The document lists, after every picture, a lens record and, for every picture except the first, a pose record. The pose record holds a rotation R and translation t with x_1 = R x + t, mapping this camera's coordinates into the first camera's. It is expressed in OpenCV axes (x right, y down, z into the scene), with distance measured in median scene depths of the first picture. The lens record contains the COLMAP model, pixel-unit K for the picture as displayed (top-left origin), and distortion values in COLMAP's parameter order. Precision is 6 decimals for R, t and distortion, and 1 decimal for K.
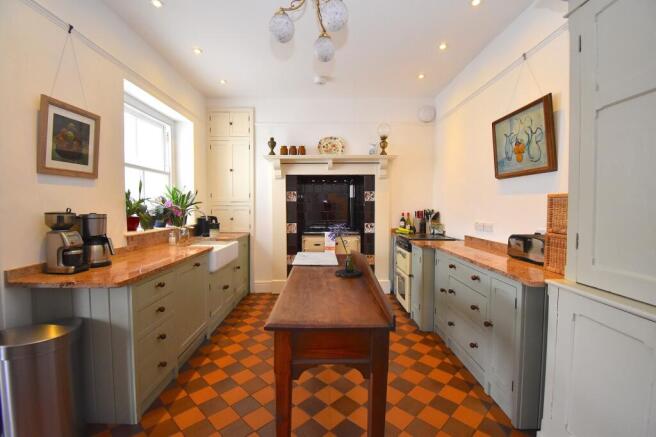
lens RADIAL K [[294.4, 0, 326.9], [0, 294.4, 218.3], [0, 0, 1]] dist [0.000610, -0.004545]
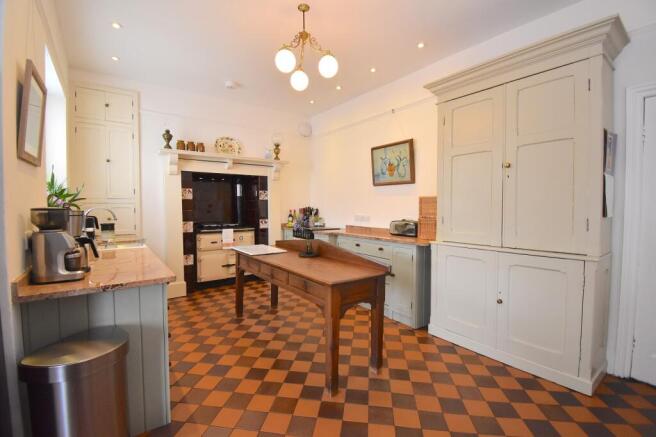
lens RADIAL K [[294.4, 0, 330.8], [0, 294.4, 218.0], [0, 0, 1]] dist [0.000610, -0.004545]
pose [[0.798562, -0.024736, 0.601405, -0.336671], [0.024791, 0.999659, 0.008198, 0.009141], [-0.601402, 0.008363, 0.798902, -0.049110]]
